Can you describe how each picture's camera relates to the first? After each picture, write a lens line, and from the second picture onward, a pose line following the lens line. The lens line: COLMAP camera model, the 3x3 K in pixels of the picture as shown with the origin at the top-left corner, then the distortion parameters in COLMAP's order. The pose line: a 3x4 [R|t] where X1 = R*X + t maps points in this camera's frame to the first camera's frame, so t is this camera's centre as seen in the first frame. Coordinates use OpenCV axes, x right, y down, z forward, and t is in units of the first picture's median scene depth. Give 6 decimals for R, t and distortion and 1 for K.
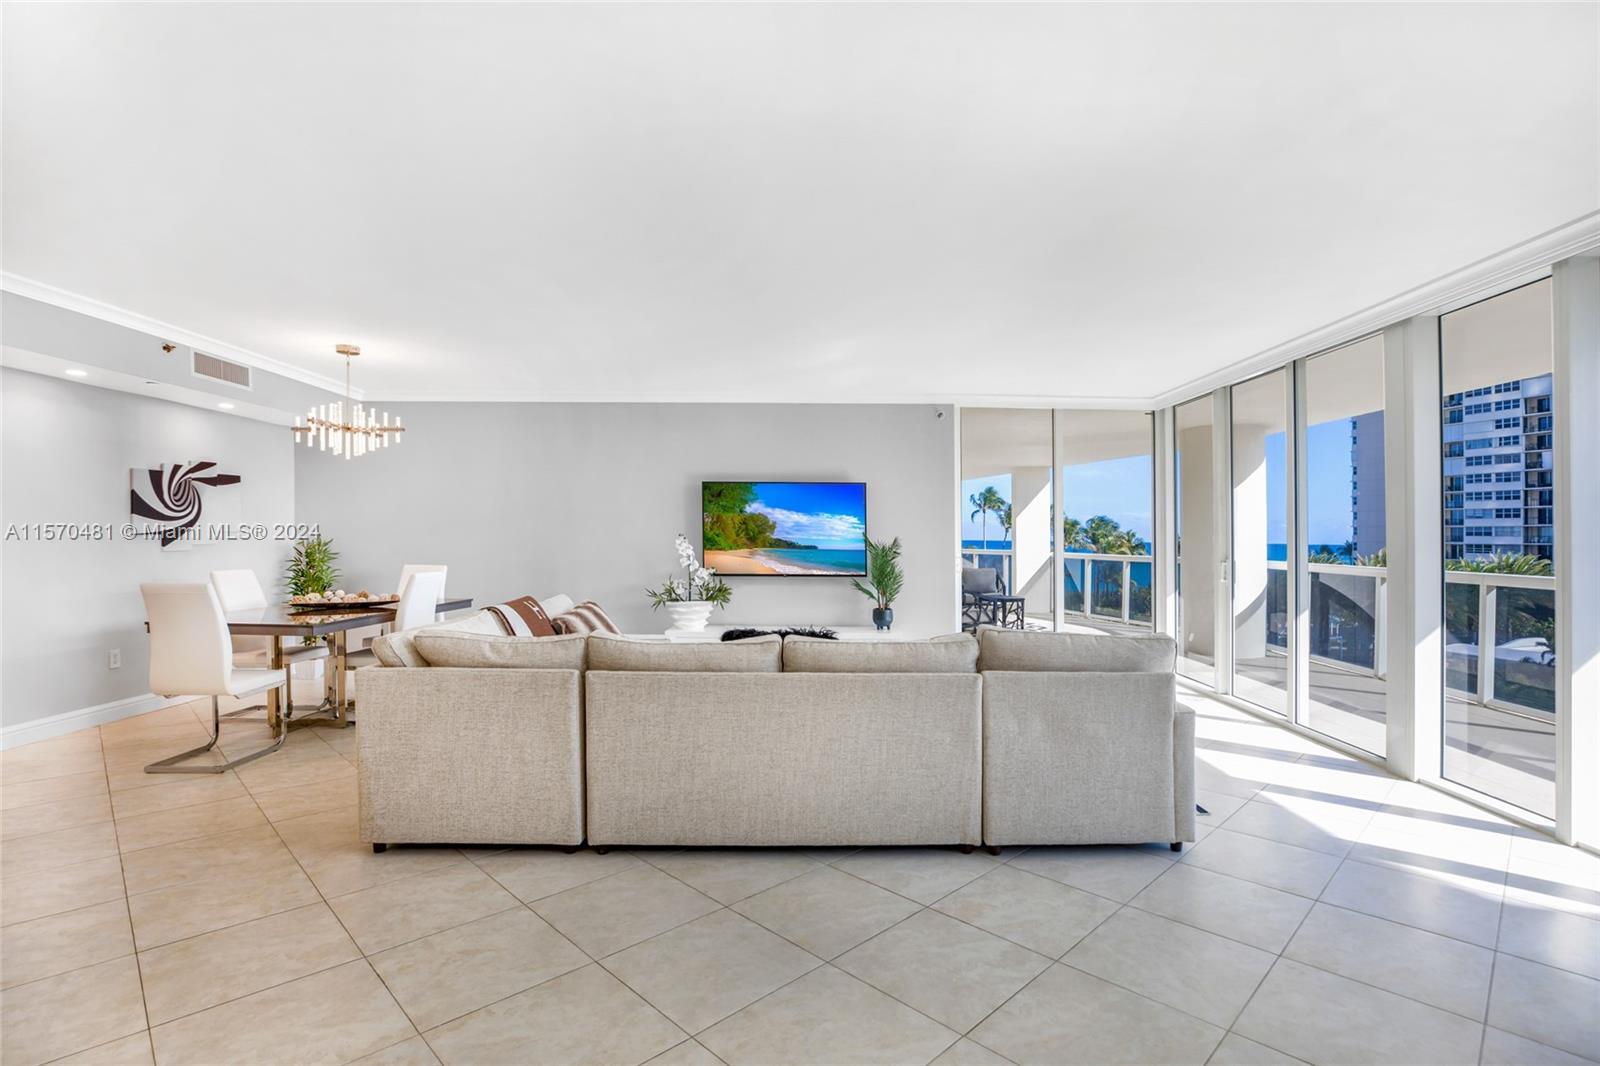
lens RADIAL K [[778.3, 0, 856.8], [0, 778.3, 524.6], [0, 0, 1]] dist [-0.041381, 0.006793]
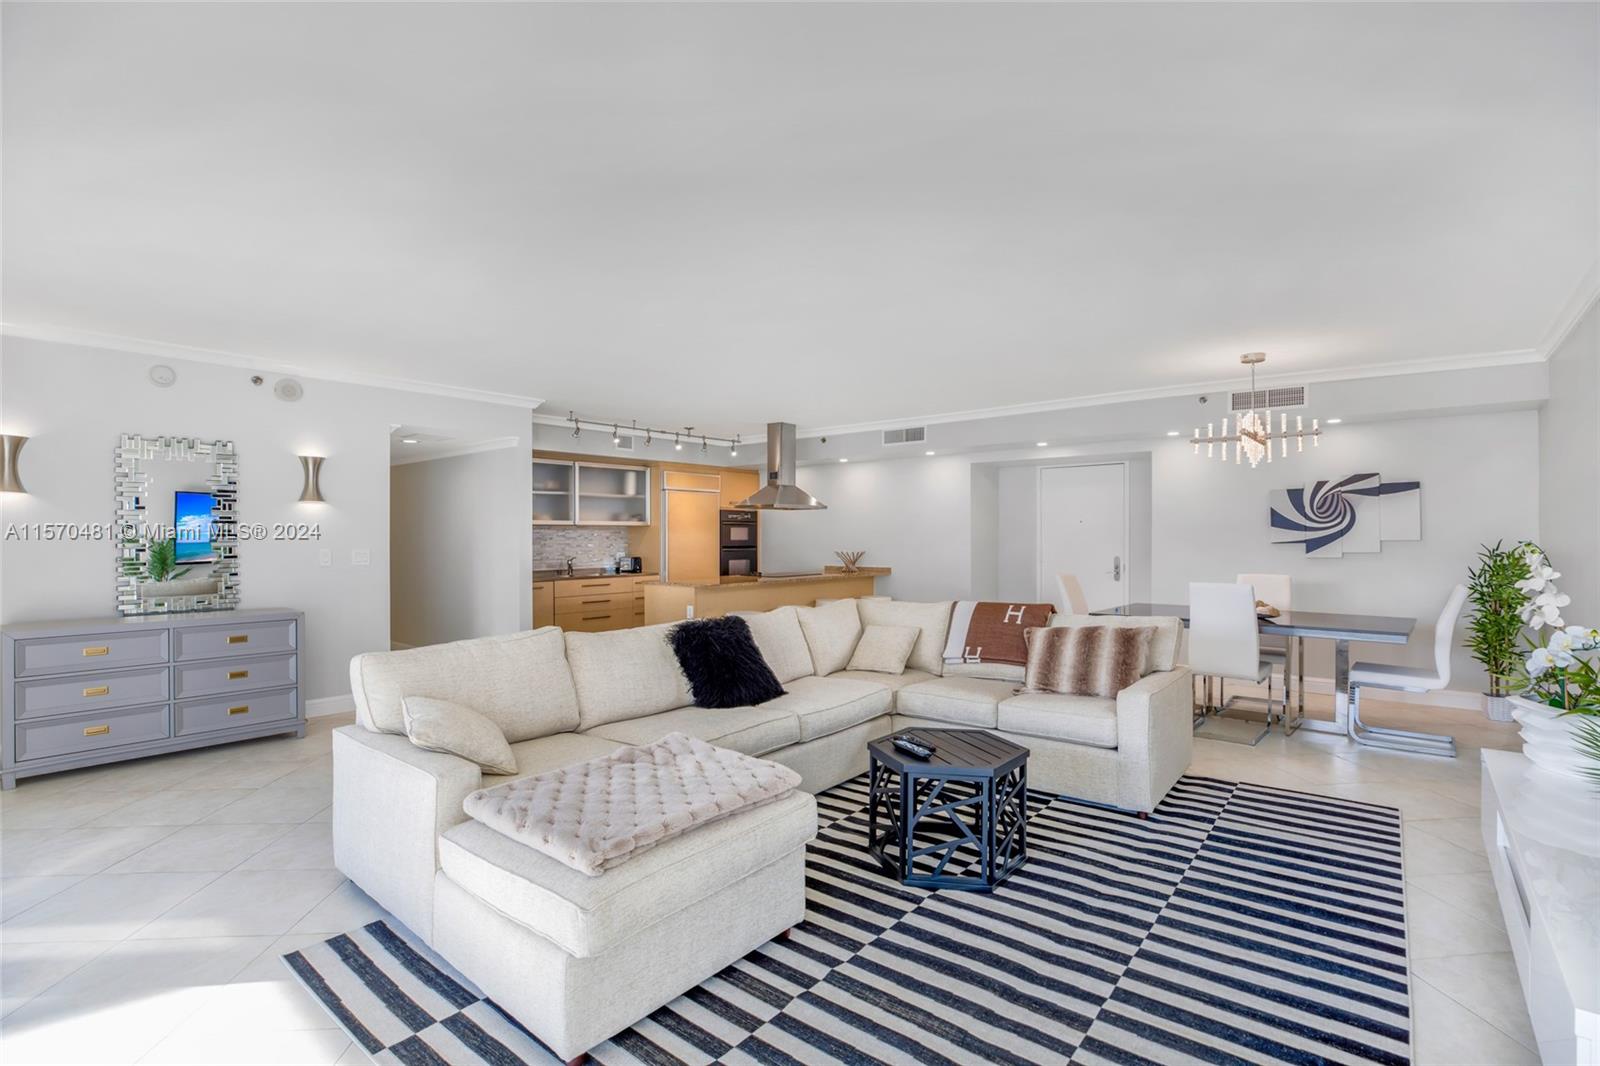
lens RADIAL K [[744.0, 0, 833.8], [0, 744.0, 526.7], [0, 0, 1]] dist [-0.032535, 0.002718]
pose [[-0.663065, -0.018642, -0.748329, 0.330199], [0.006360, 0.999513, -0.030535, 0.013999], [0.748535, -0.025006, -0.662624, 0.981215]]
